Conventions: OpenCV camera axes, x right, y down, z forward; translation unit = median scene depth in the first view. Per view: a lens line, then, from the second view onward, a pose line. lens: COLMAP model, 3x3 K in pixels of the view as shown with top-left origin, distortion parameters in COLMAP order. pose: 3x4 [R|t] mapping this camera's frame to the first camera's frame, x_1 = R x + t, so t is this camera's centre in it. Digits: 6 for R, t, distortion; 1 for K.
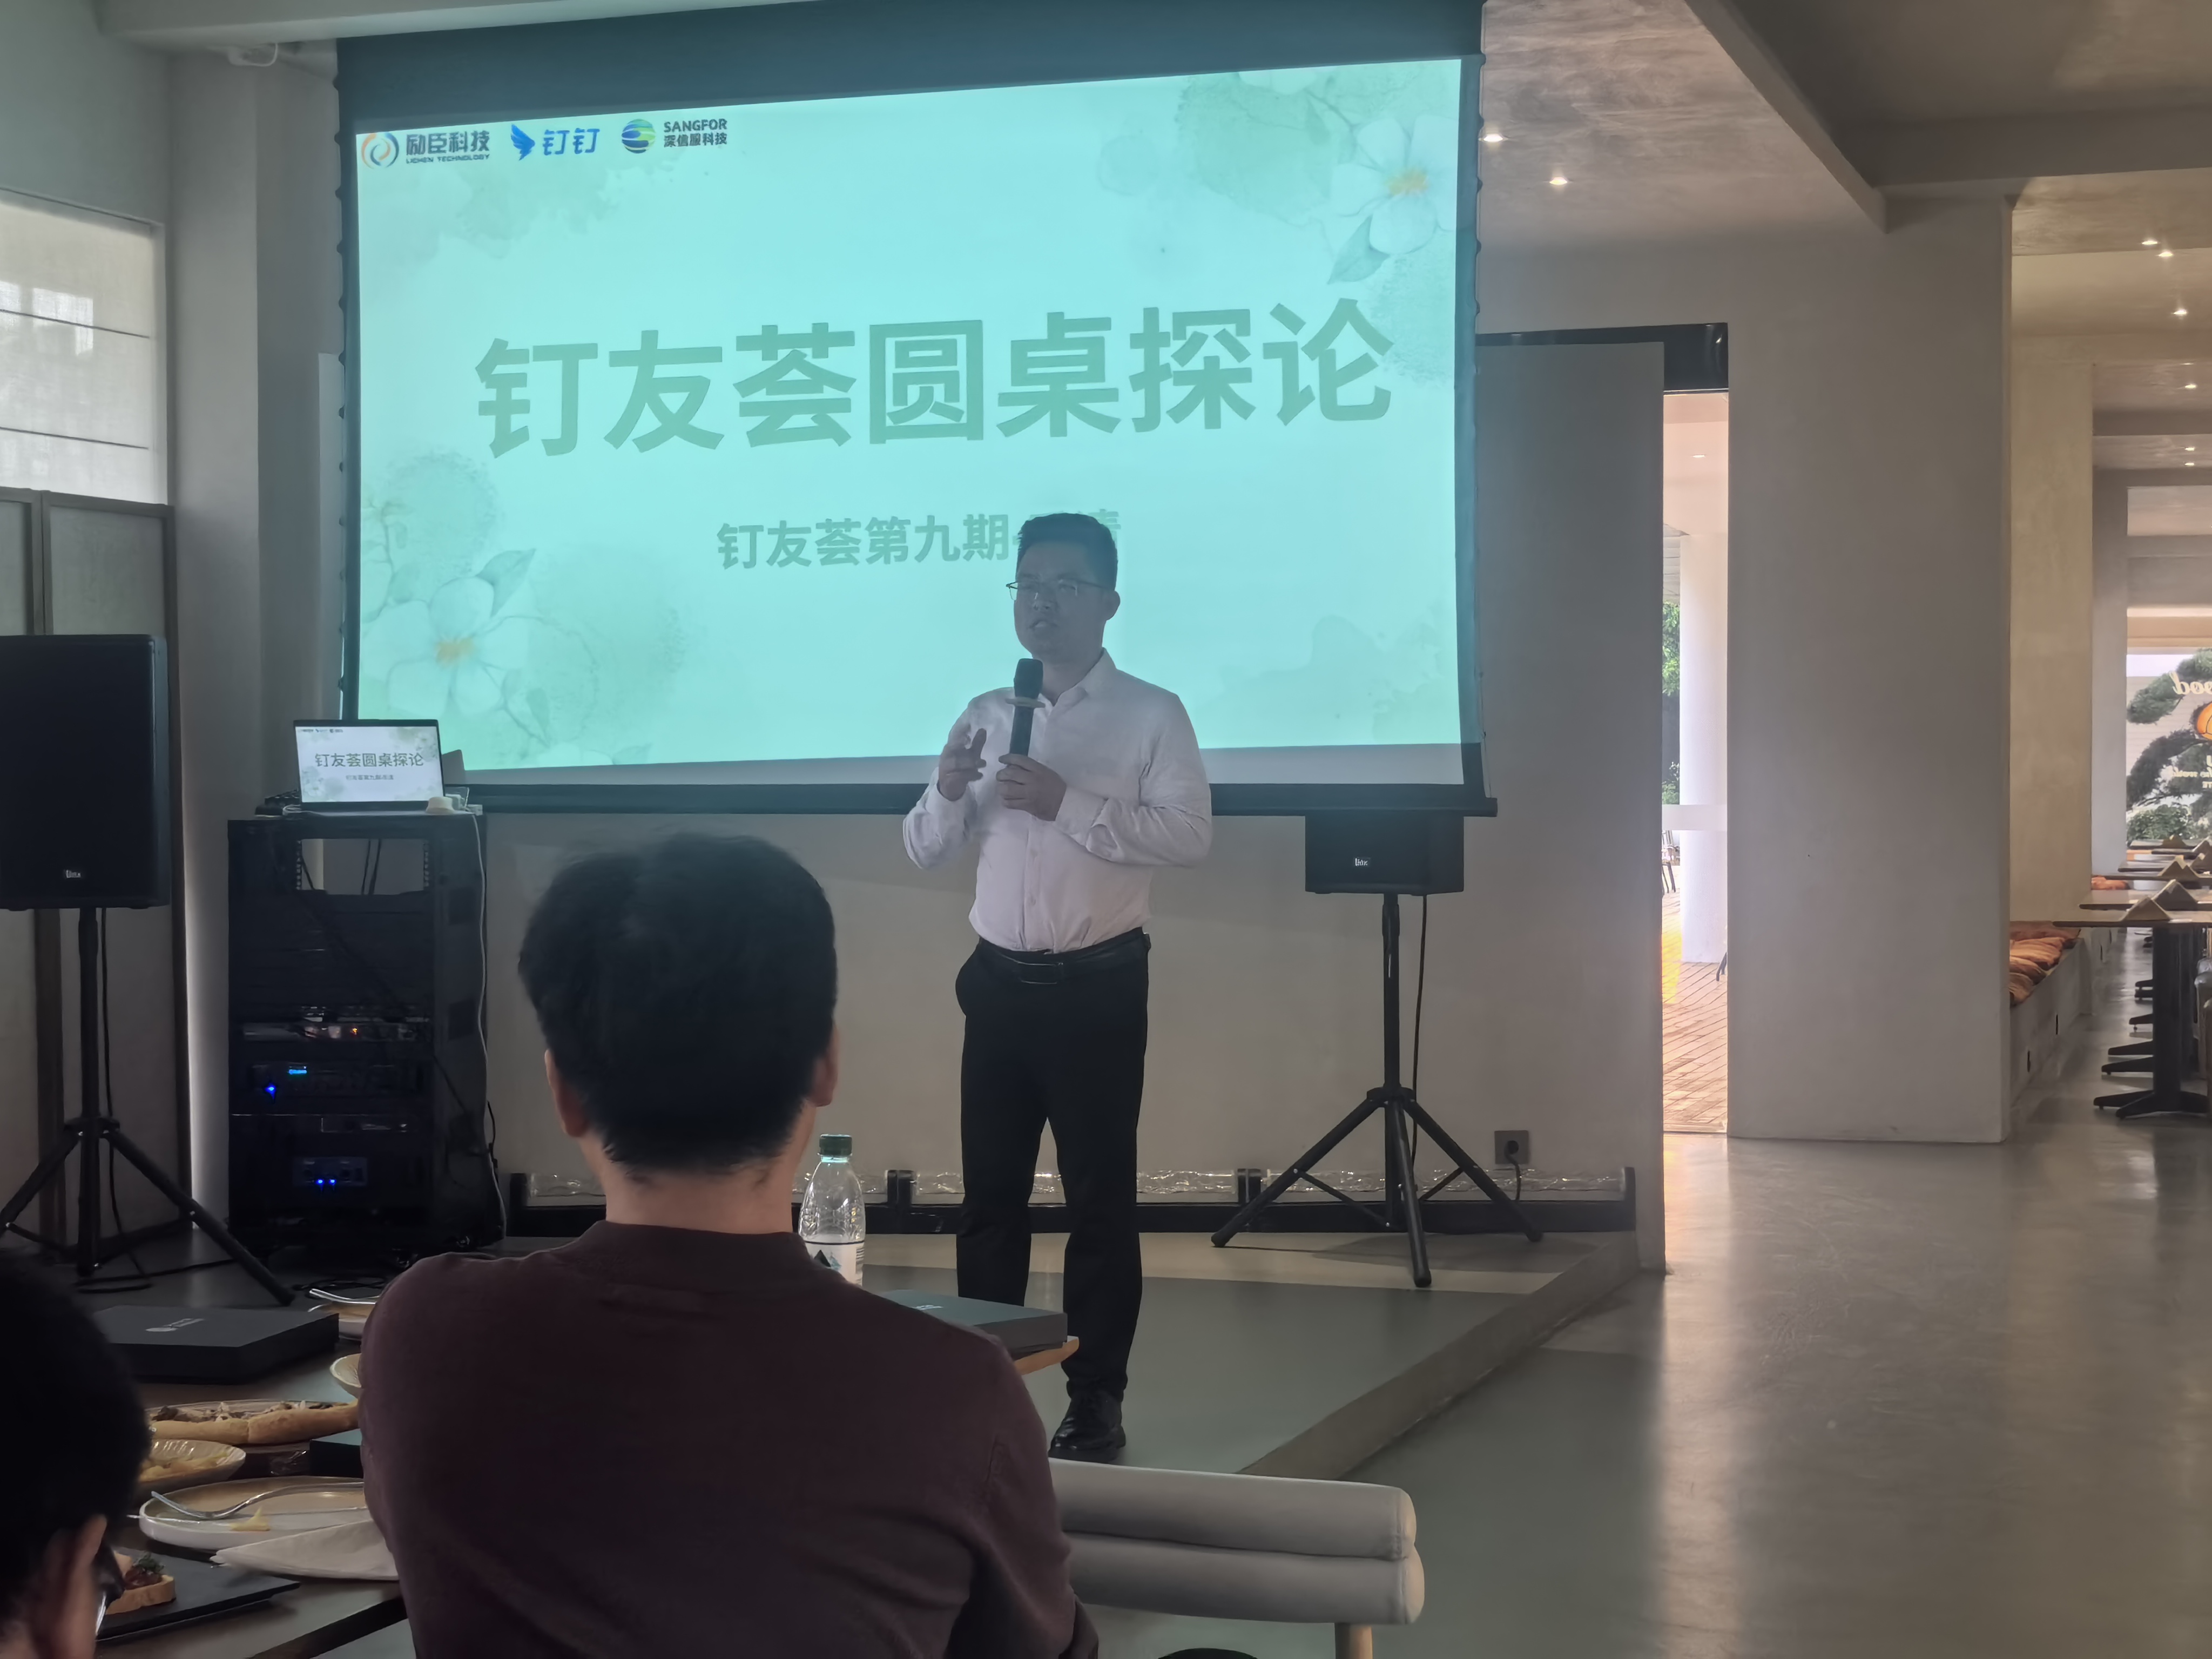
lens RADIAL K [[3456.3, 0, 1135.0], [0, 3456.3, 830.1], [0, 0, 1]] dist [0.250312, -1.135106]
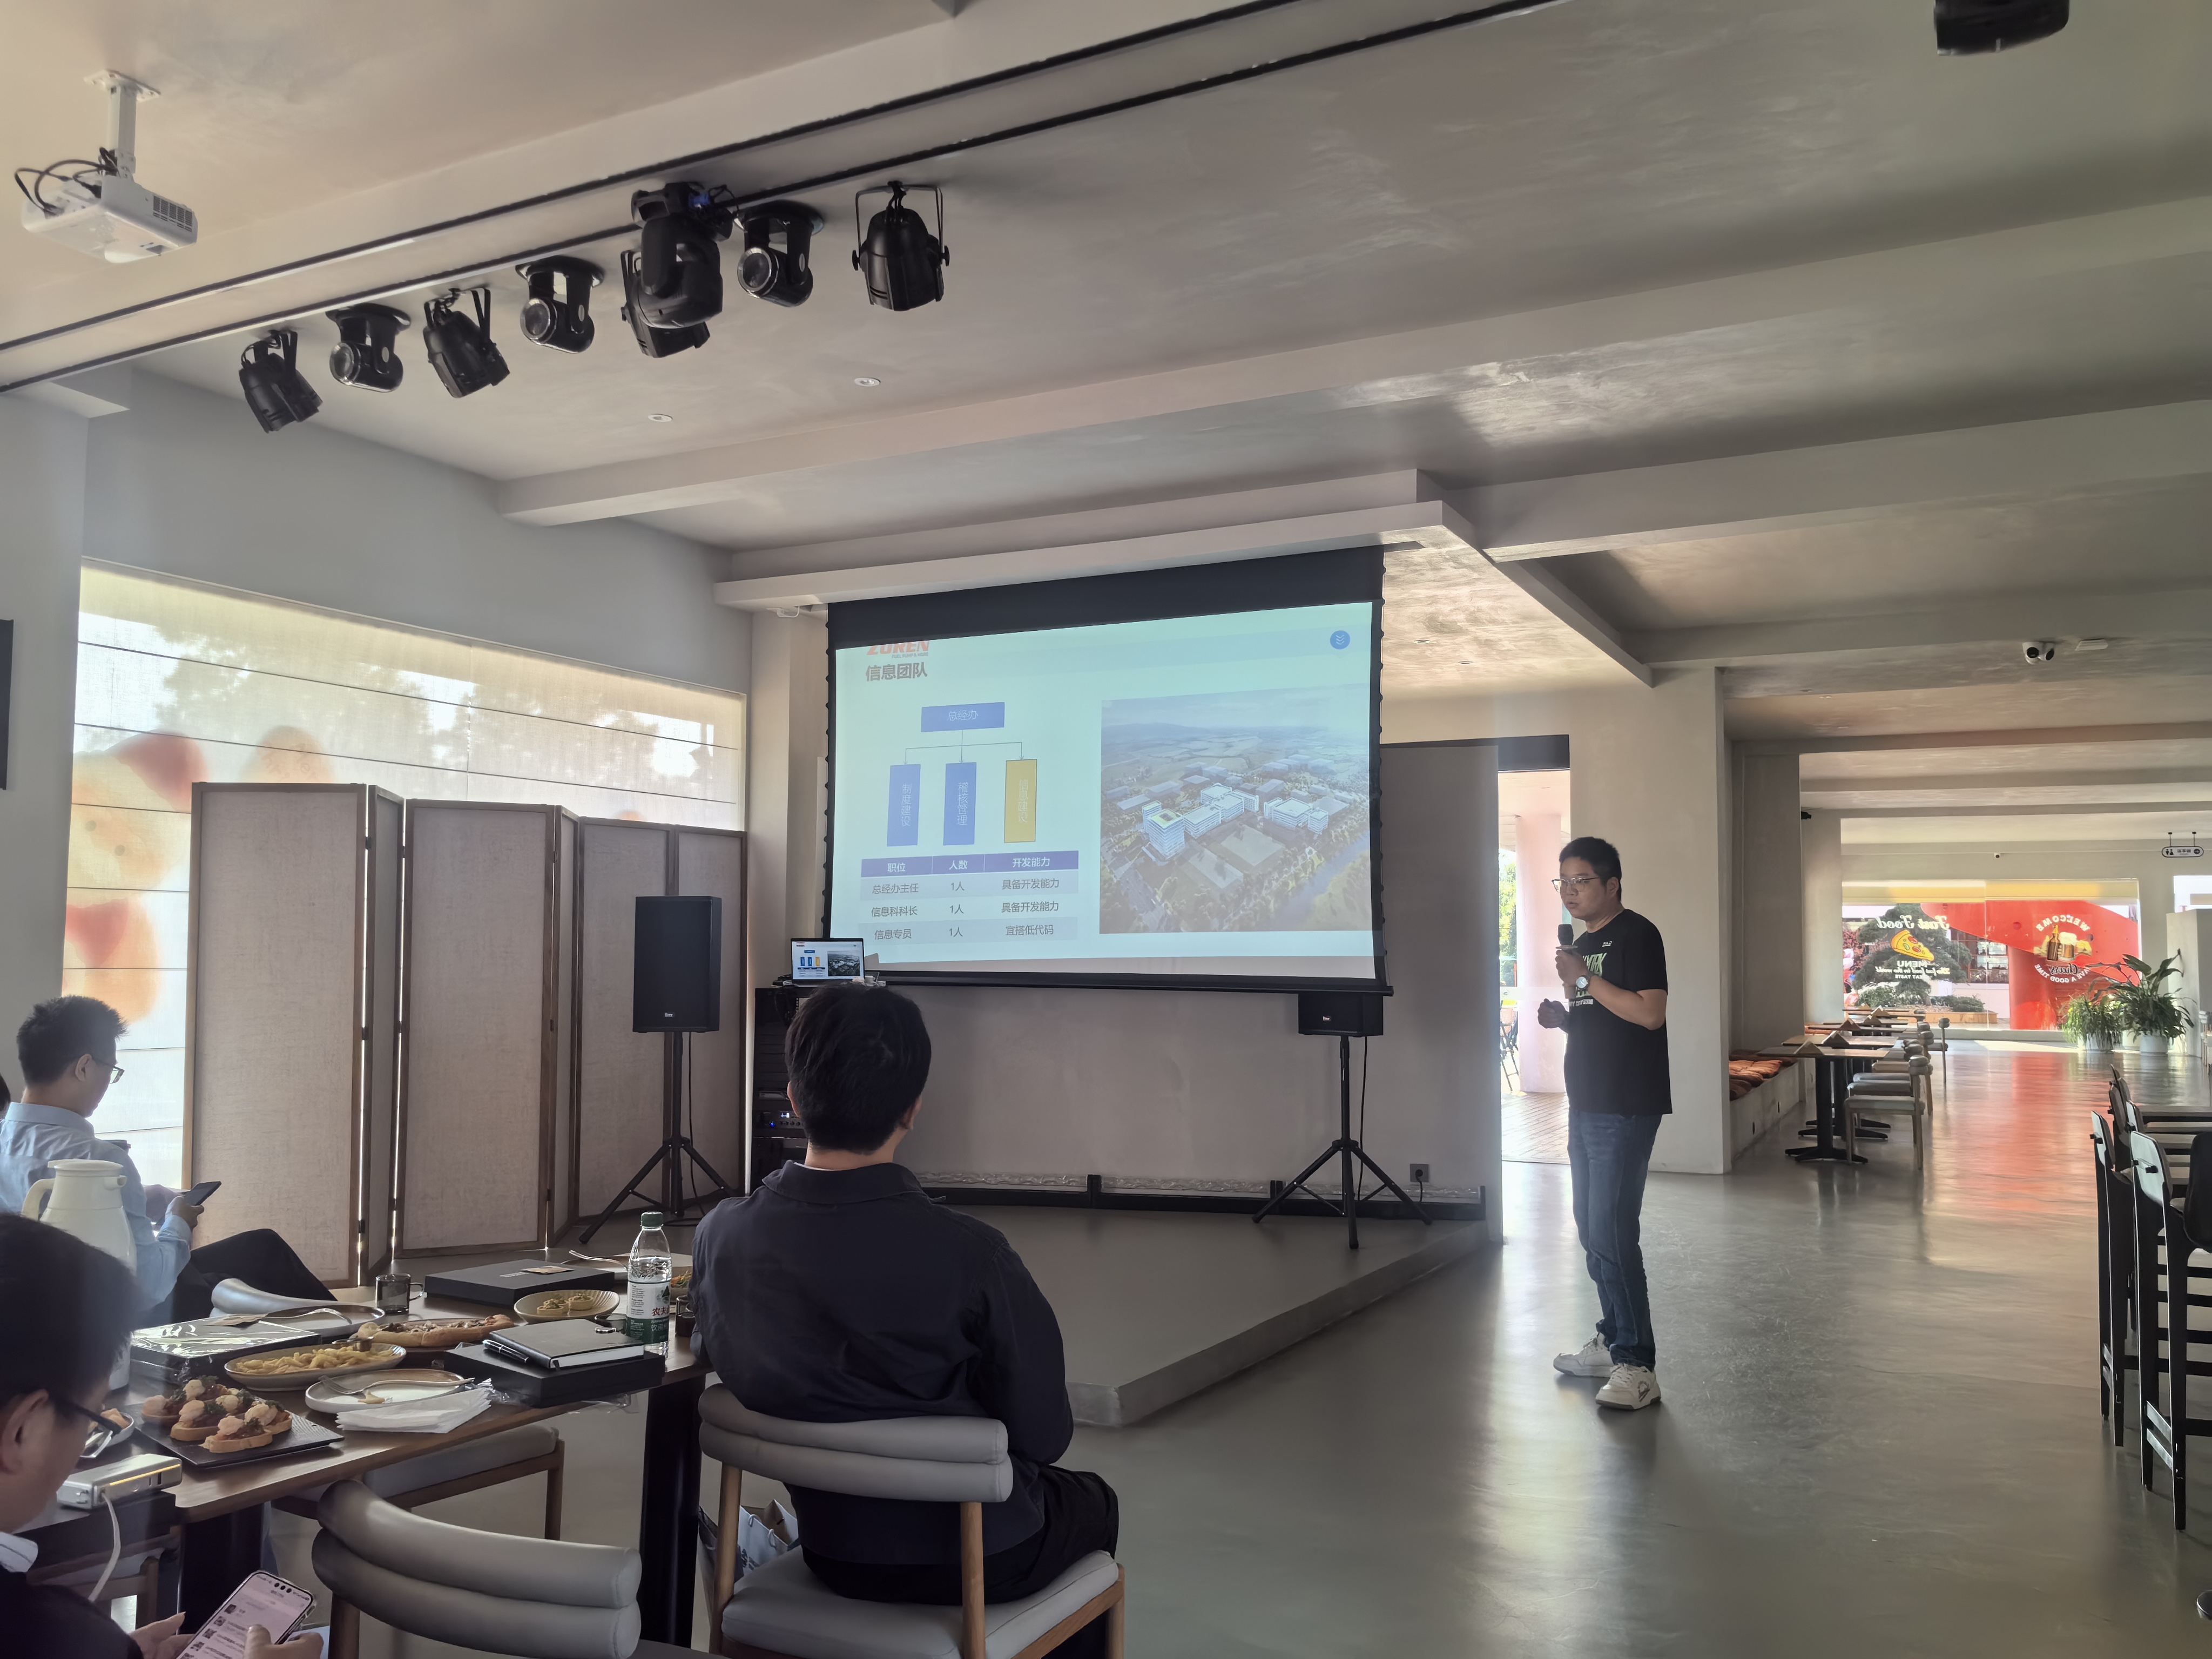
lens RADIAL K [[1737.8, 0, 1081.3], [0, 1737.8, 847.5], [0, 0, 1]] dist [0.011036, -0.006045]
pose [[0.988056, 0.001798, -0.154085, 0.073825], [-0.014217, 0.996730, -0.079539, -0.006160], [0.153438, 0.080780, 0.984851, 0.037444]]
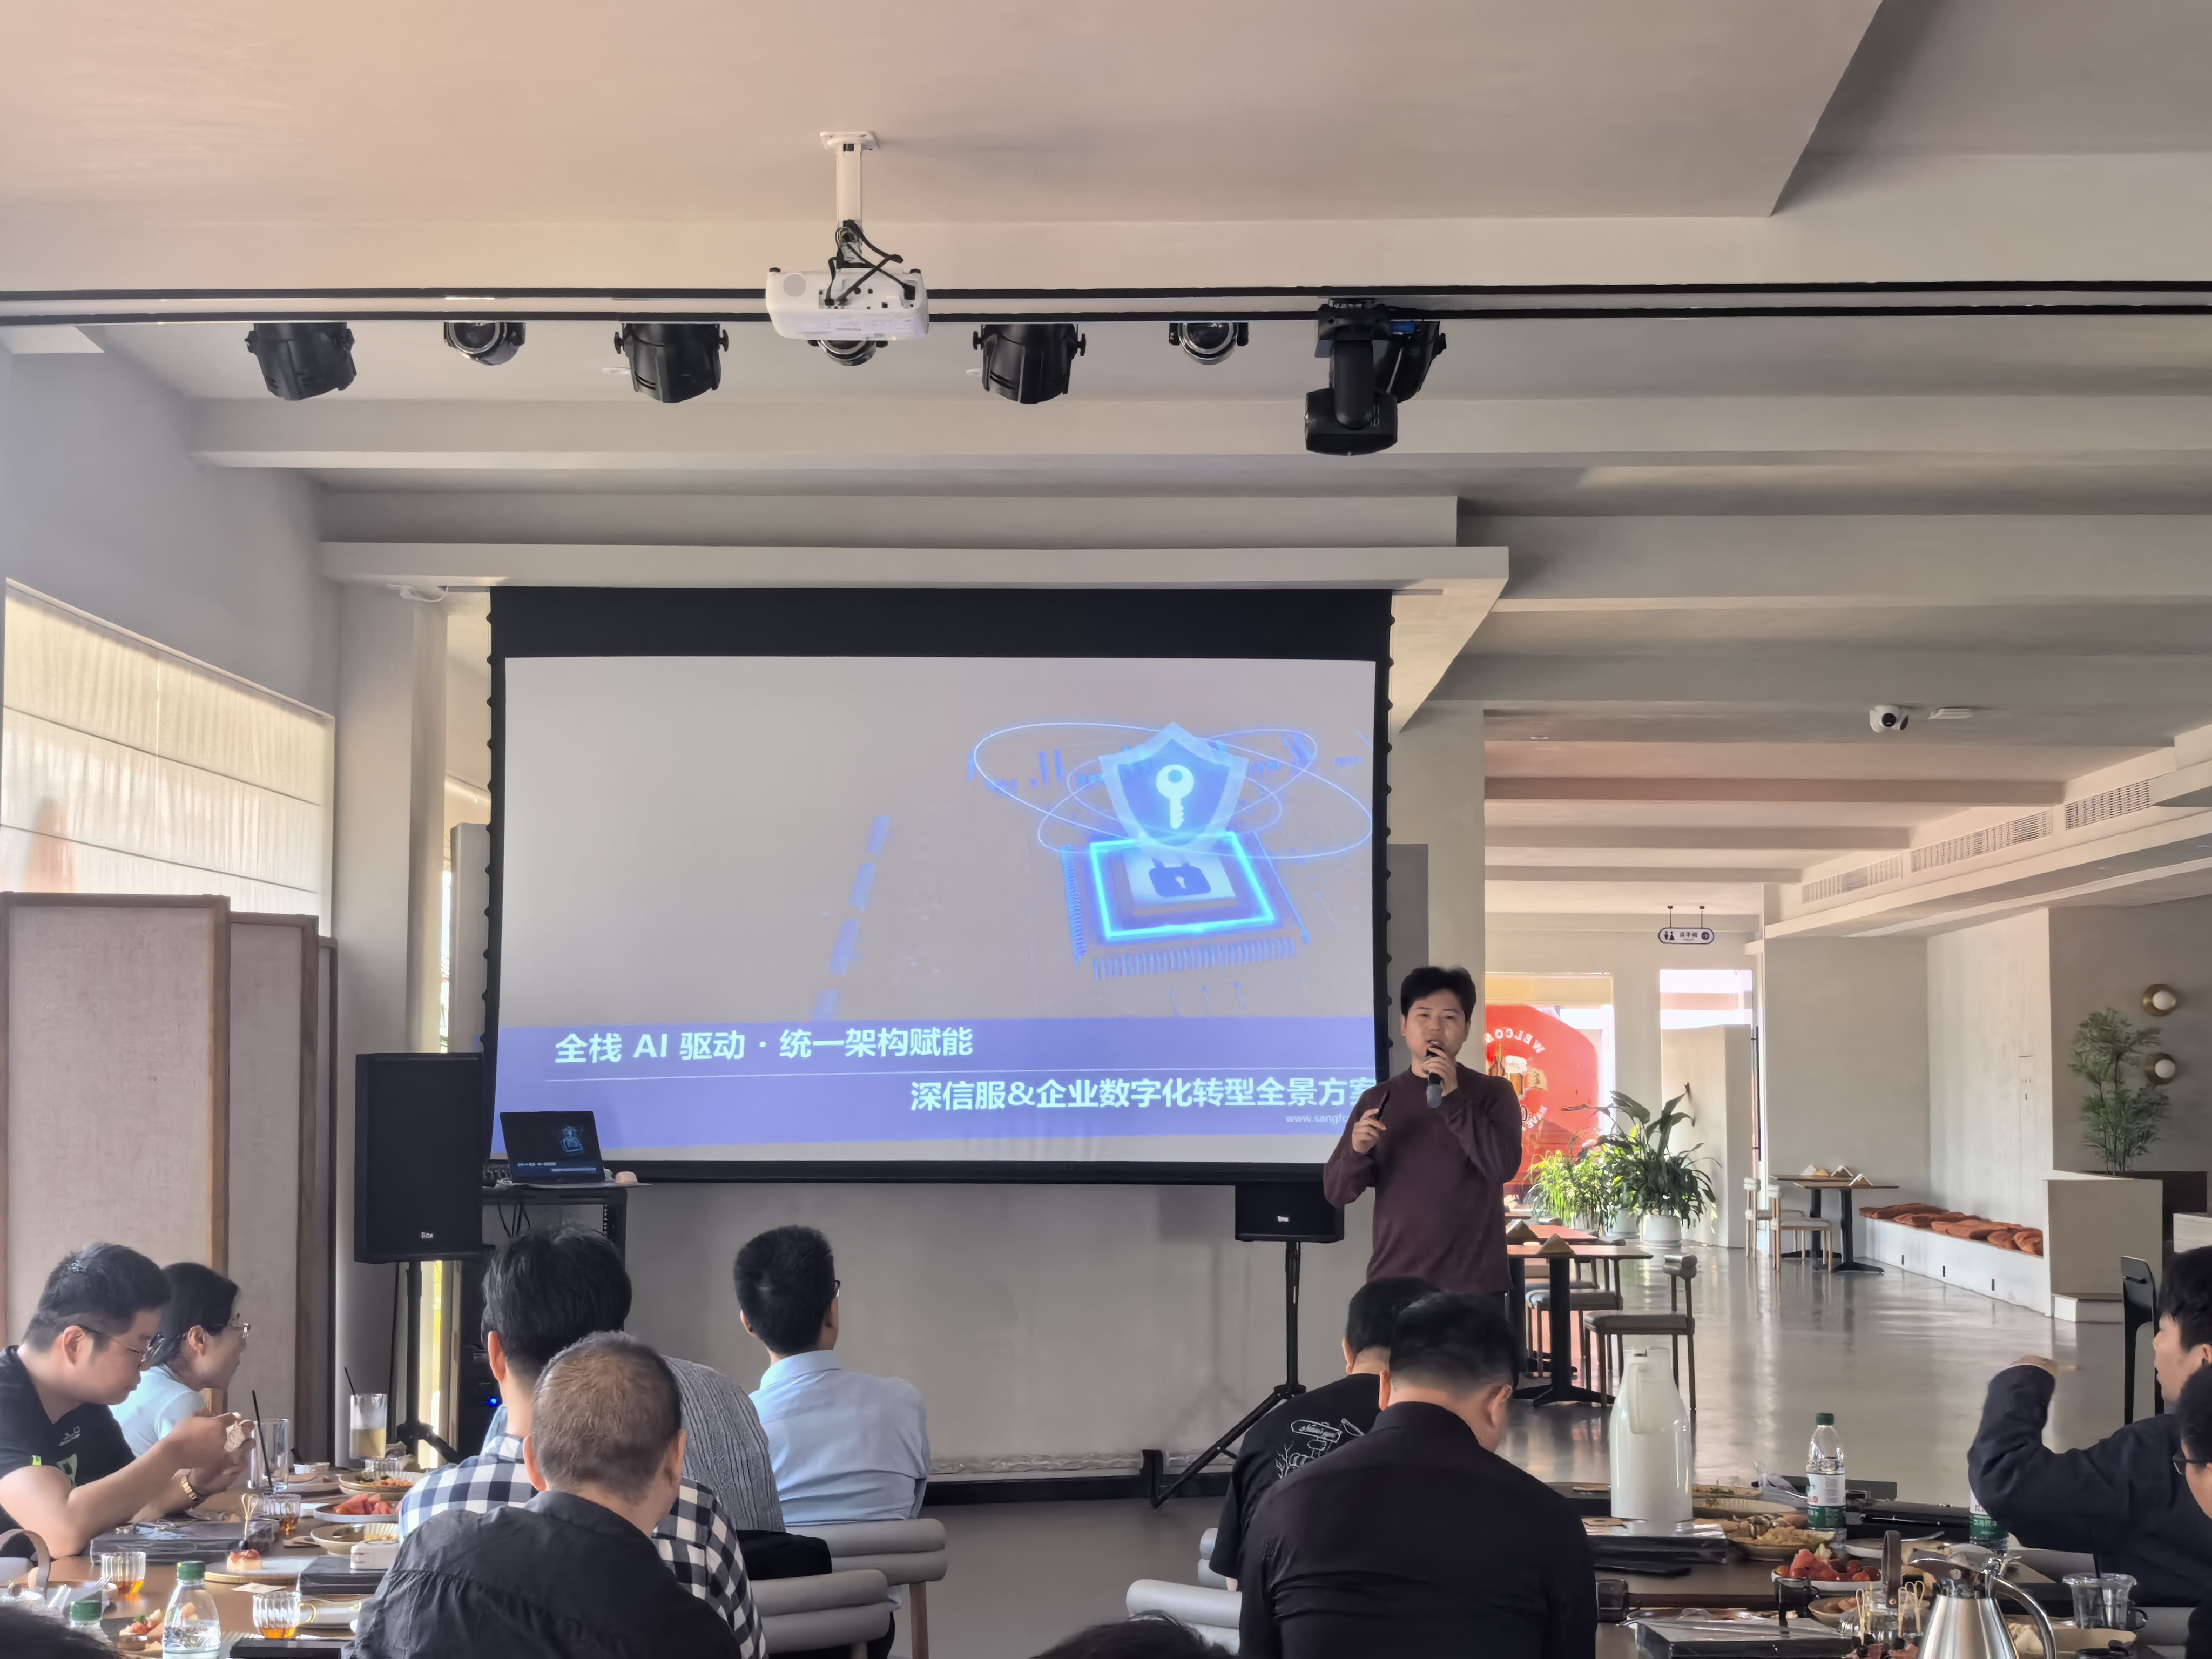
lens RADIAL K [[3455.0, 0, 1106.0], [0, 3455.0, 829.5], [0, 0, 1]] dist [0.231448, -1.027013]
pose [[0.950770, 0.030202, 0.308422, -0.407275], [-0.001185, 0.995587, -0.093838, -0.014491], [-0.309895, 0.088853, 0.946610, -0.286400]]
